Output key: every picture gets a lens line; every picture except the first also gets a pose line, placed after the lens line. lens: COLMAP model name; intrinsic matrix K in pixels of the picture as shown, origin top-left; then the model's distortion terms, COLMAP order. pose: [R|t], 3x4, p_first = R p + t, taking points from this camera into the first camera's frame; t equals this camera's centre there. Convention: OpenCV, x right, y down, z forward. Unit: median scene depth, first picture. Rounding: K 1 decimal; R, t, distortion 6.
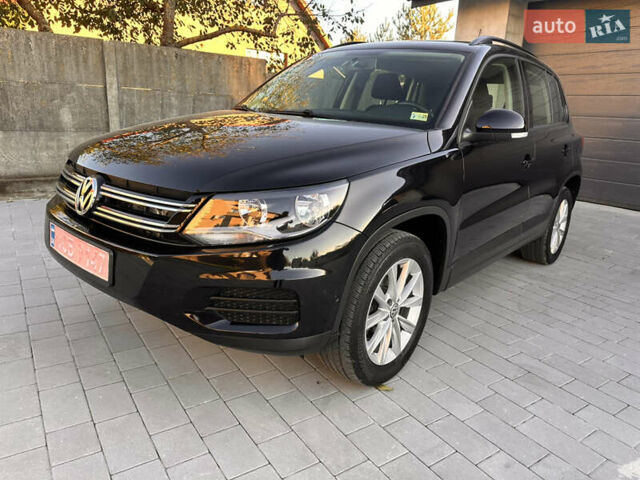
lens RADIAL K [[456.5, 0, 320.3], [0, 456.5, 239.5], [0, 0, 1]] dist [0.028307, -0.039806]
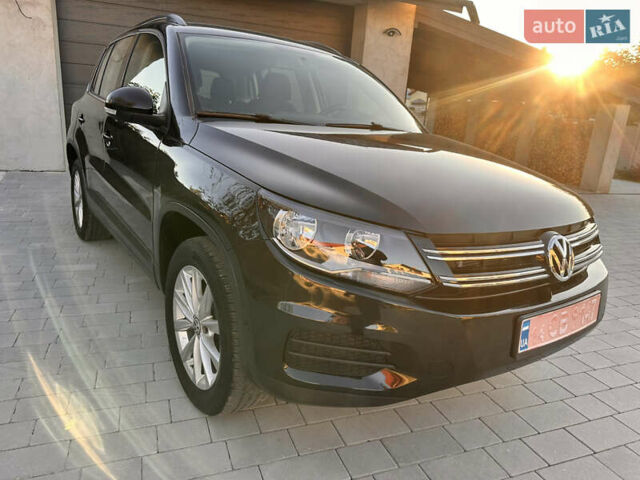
lens RADIAL K [[456.5, 0, 322.2], [0, 456.5, 237.8], [0, 0, 1]] dist [0.028307, -0.039806]
pose [[0.232844, -0.298142, 0.925686, -1.007935], [0.200206, 0.946156, 0.254376, -0.316222], [-0.951683, 0.126098, 0.279997, 0.852632]]
